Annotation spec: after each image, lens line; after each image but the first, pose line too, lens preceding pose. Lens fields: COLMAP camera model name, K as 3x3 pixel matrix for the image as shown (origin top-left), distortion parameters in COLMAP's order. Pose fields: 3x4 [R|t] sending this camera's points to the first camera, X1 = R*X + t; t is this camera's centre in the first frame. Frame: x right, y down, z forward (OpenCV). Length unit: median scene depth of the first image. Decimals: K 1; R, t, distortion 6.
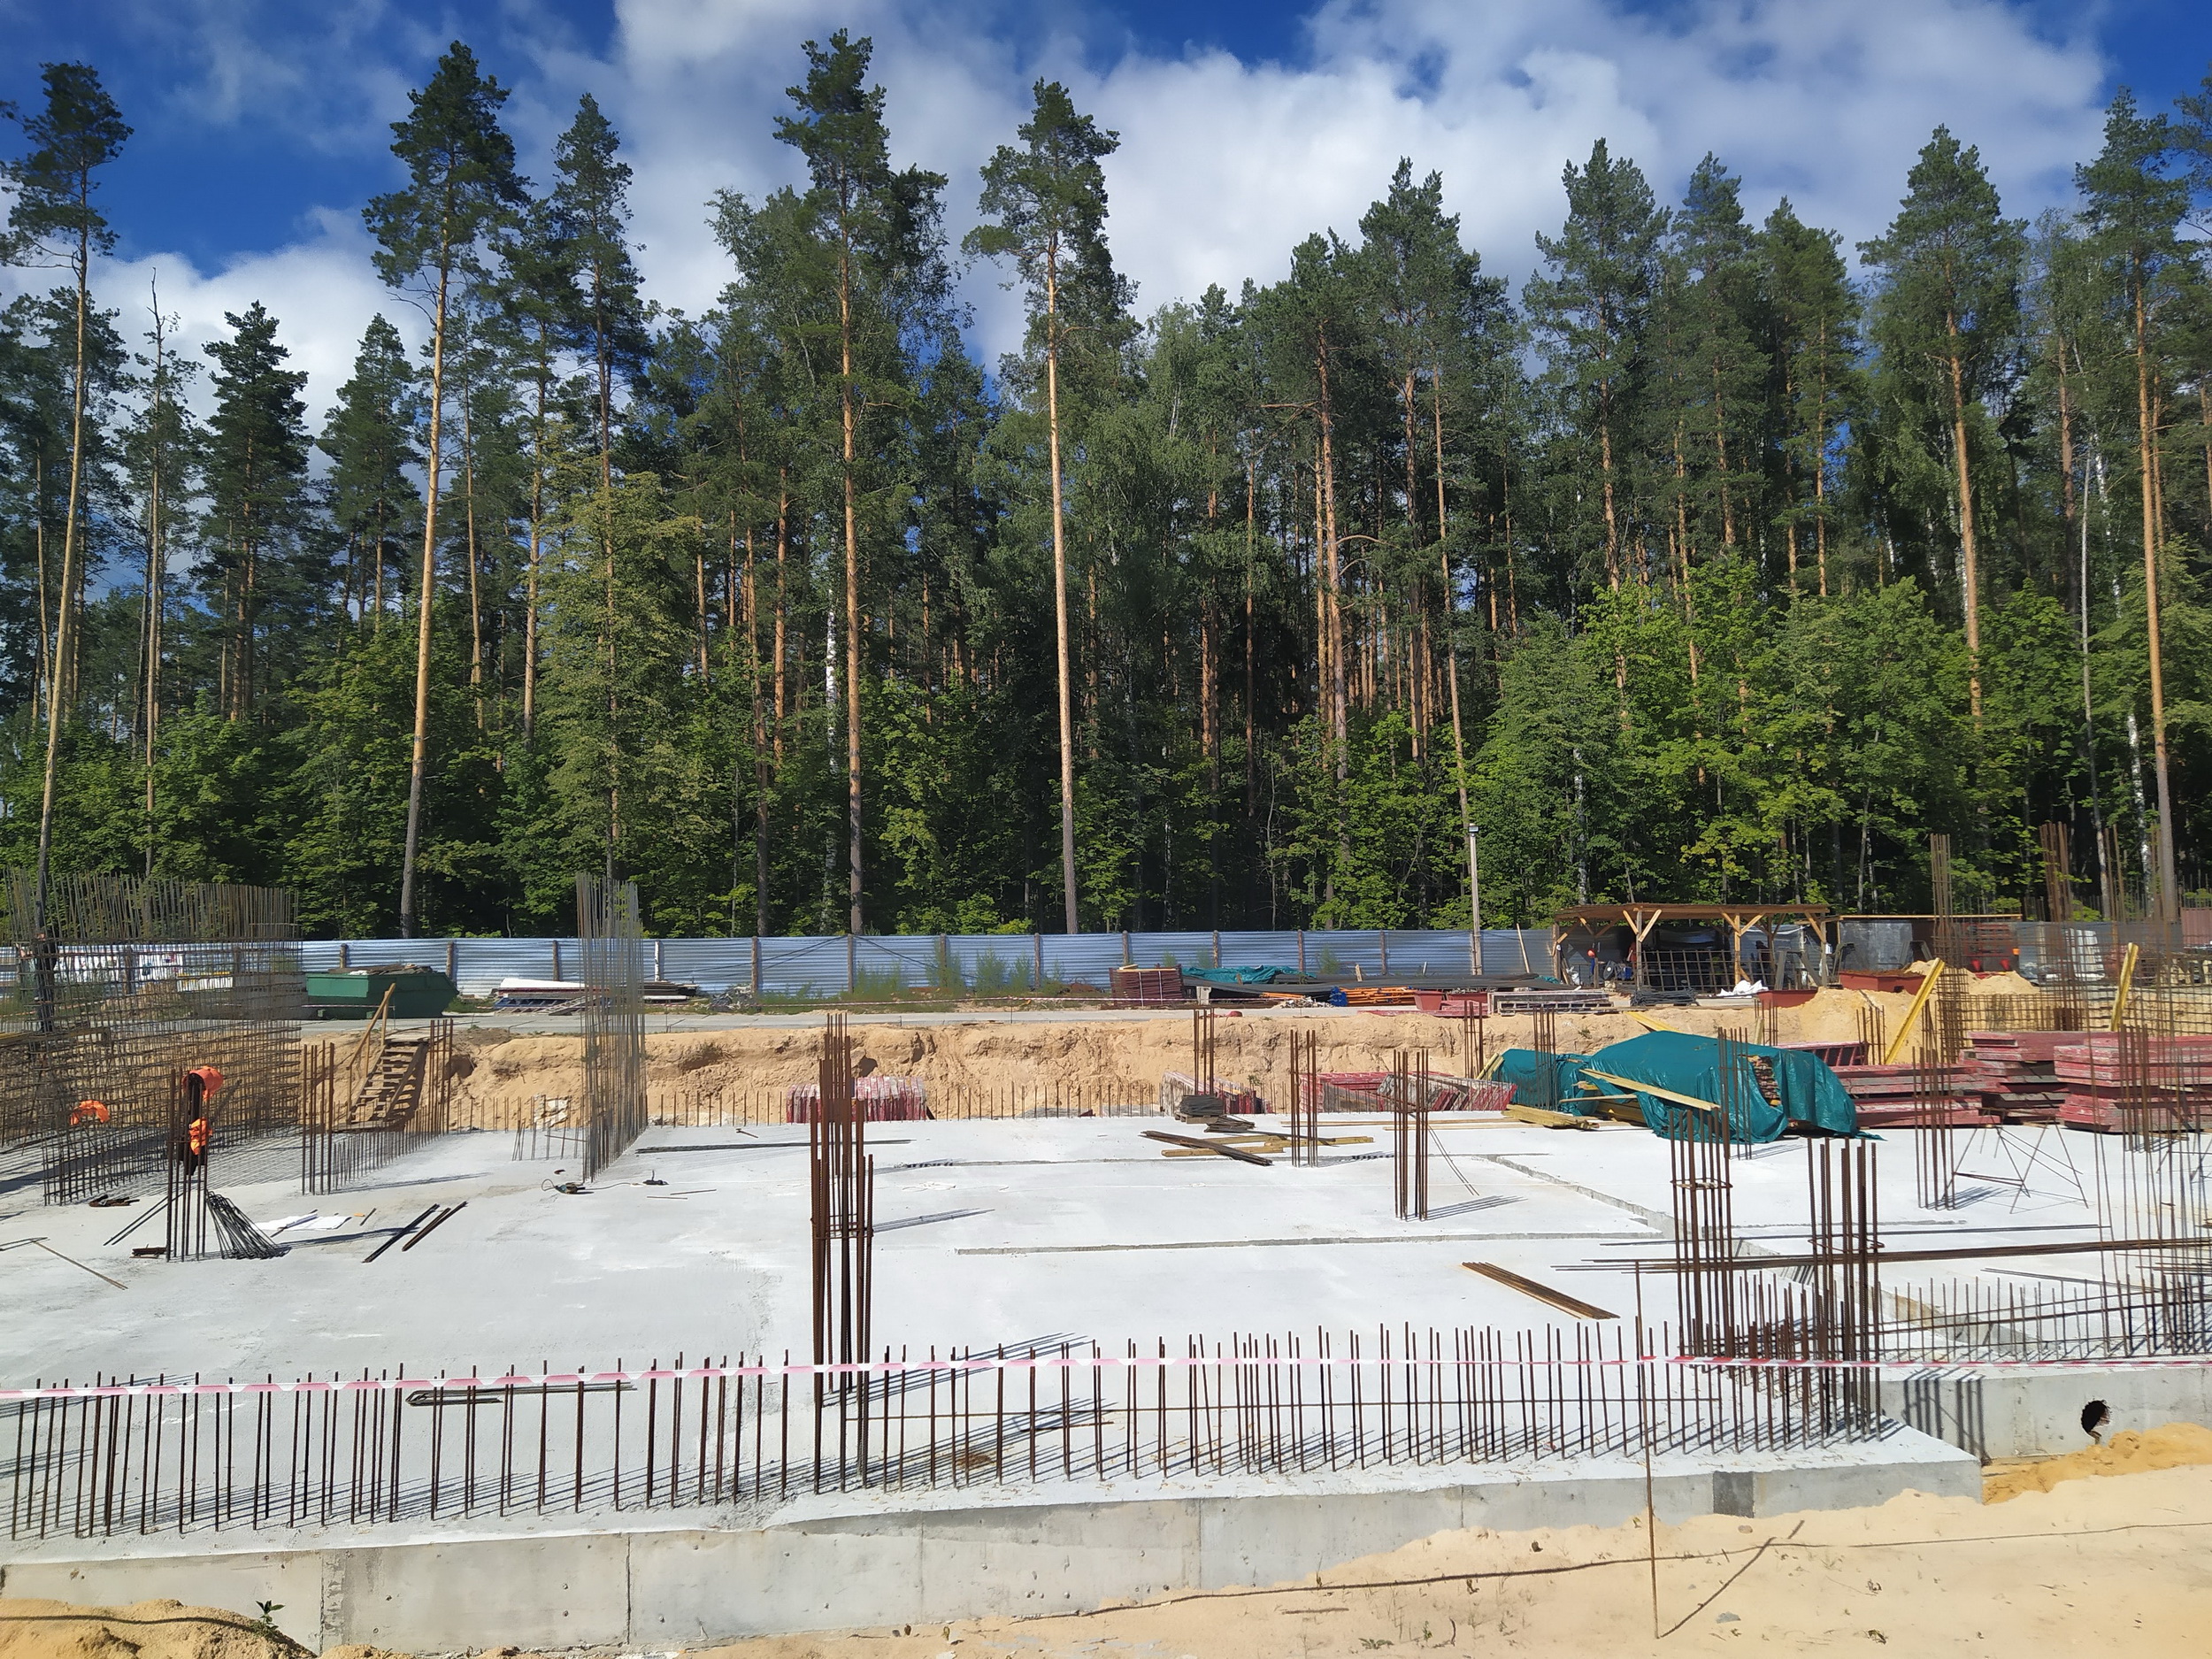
lens RADIAL K [[1693.6, 0, 1118.4], [0, 1693.6, 839.6], [0, 0, 1]] dist [0.140455, -0.174787]
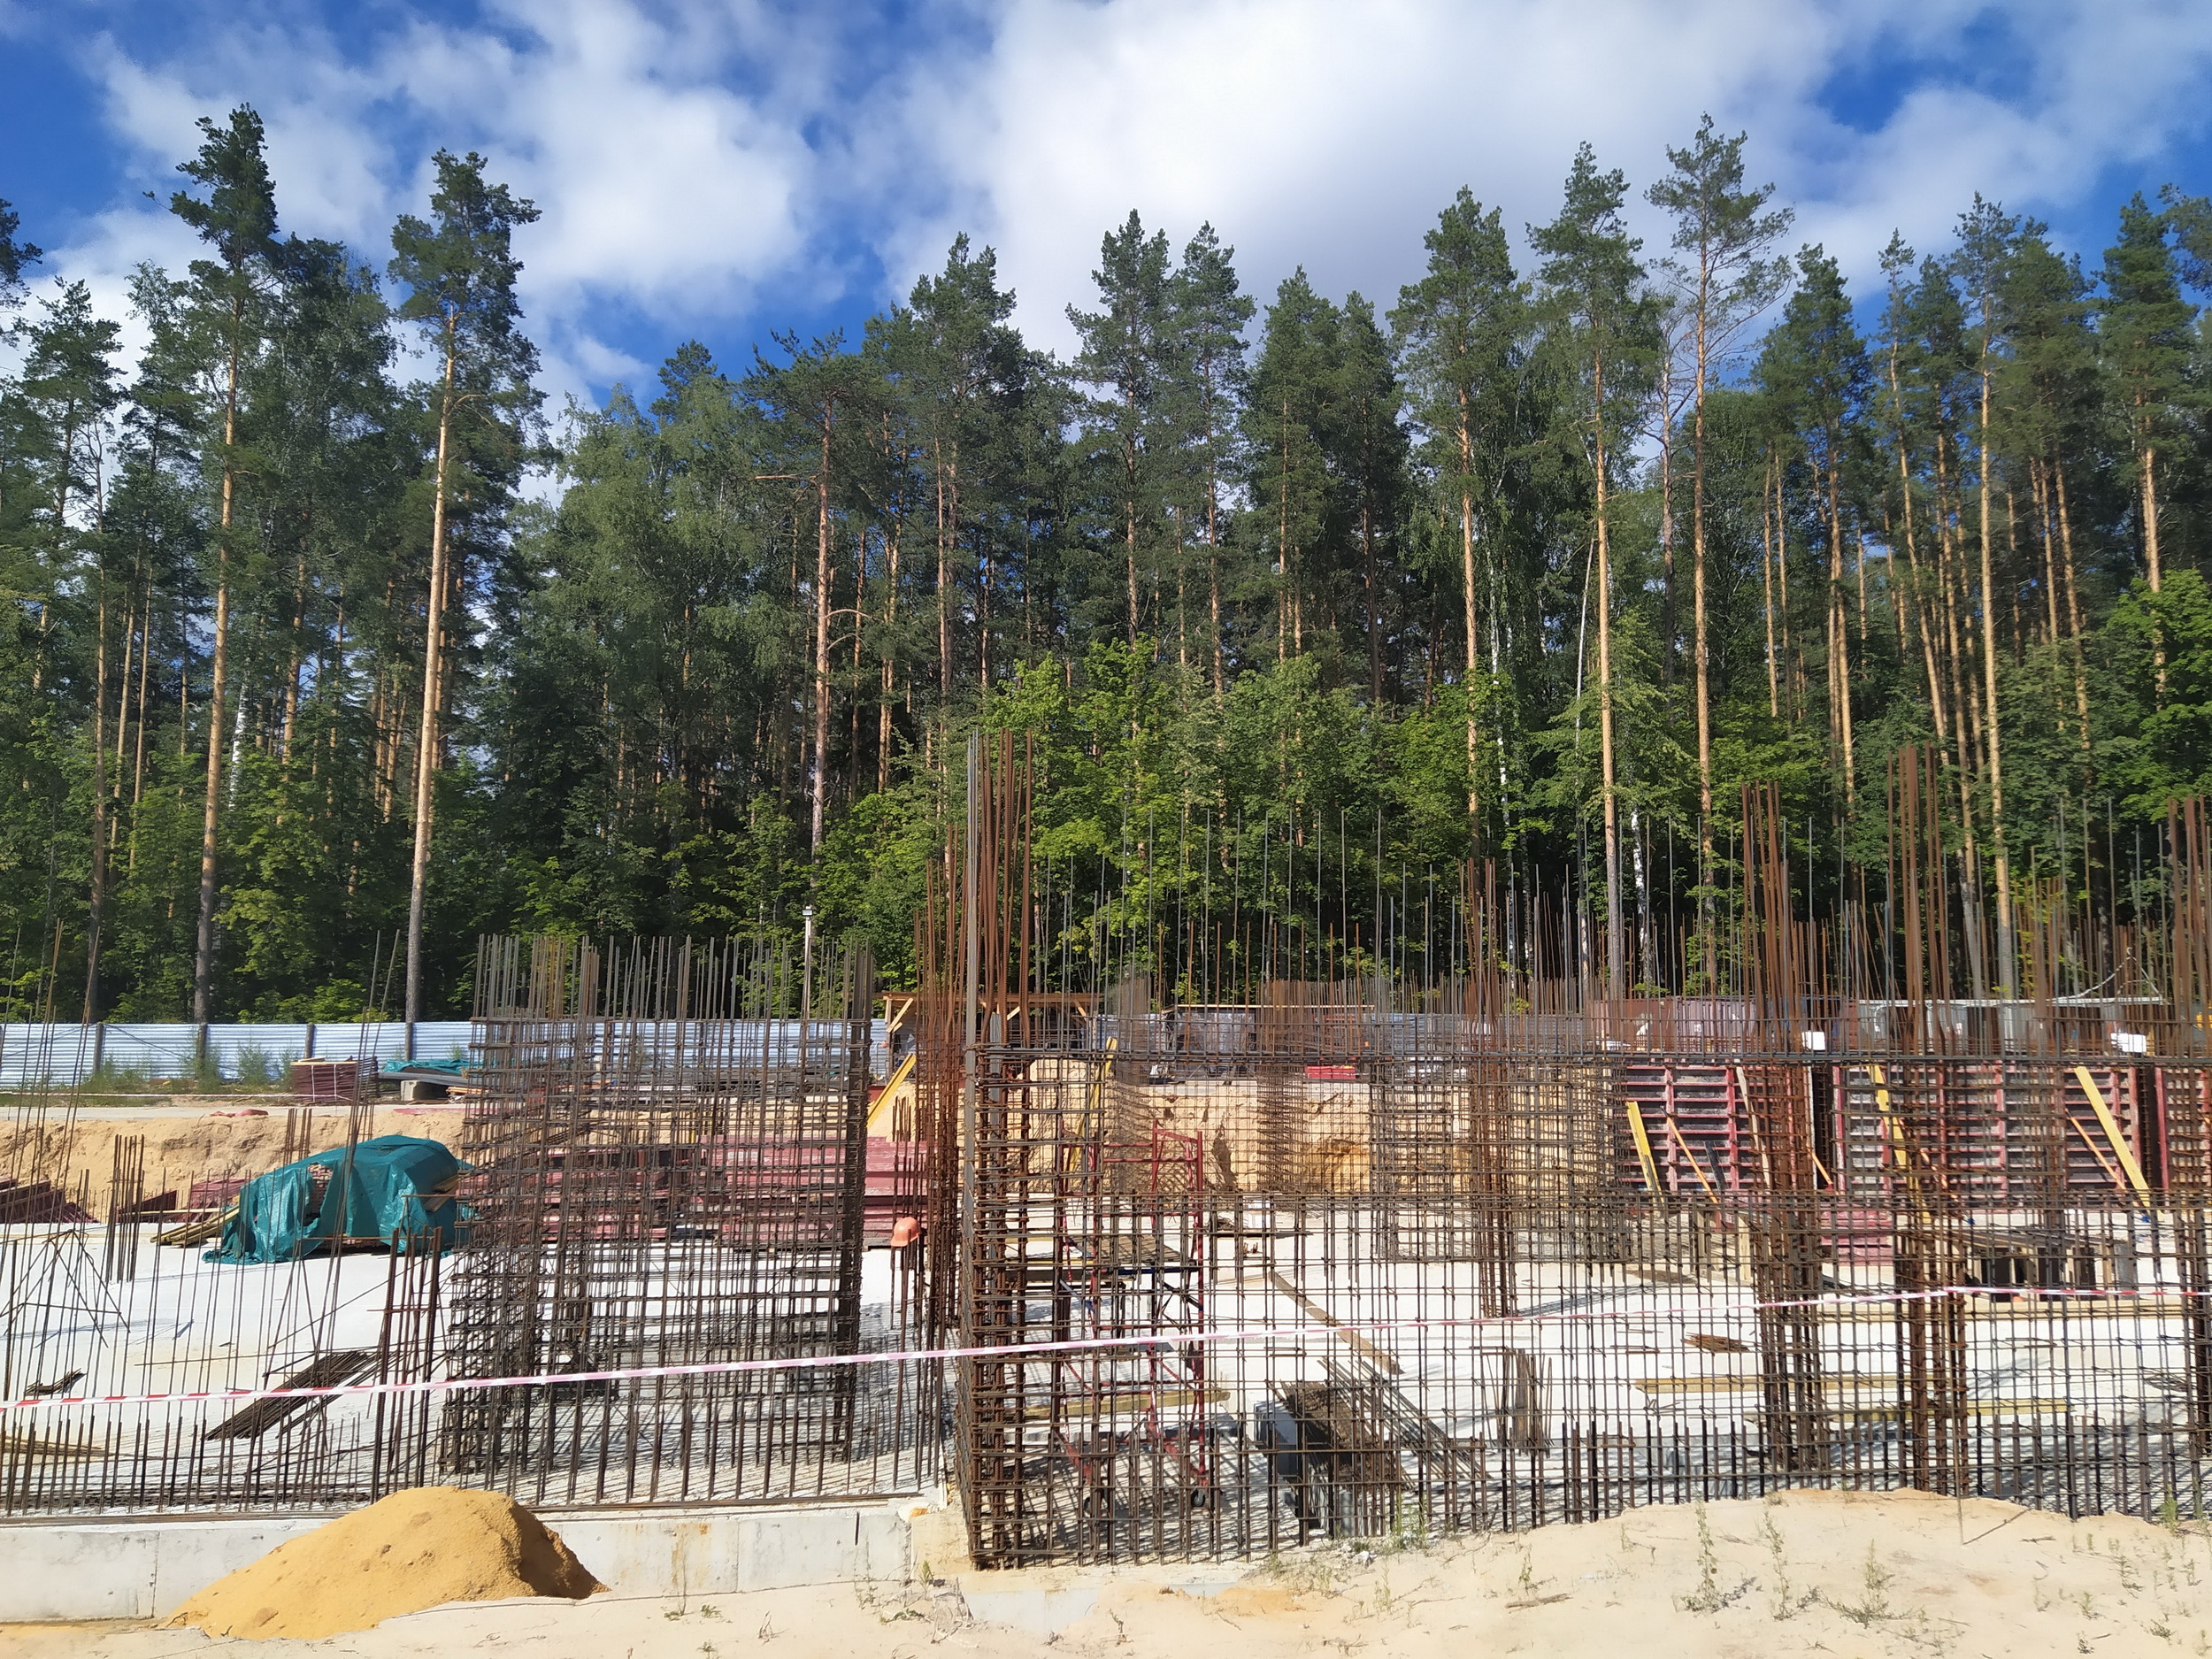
lens RADIAL K [[1702.4, 0, 1106.0], [0, 1702.4, 829.5], [0, 0, 1]] dist [0.146726, -0.178202]
pose [[0.997897, 0.002658, -0.064770, 0.402890], [-0.006153, 0.998532, -0.053812, -0.001639], [0.064532, 0.054098, 0.996448, 0.051247]]
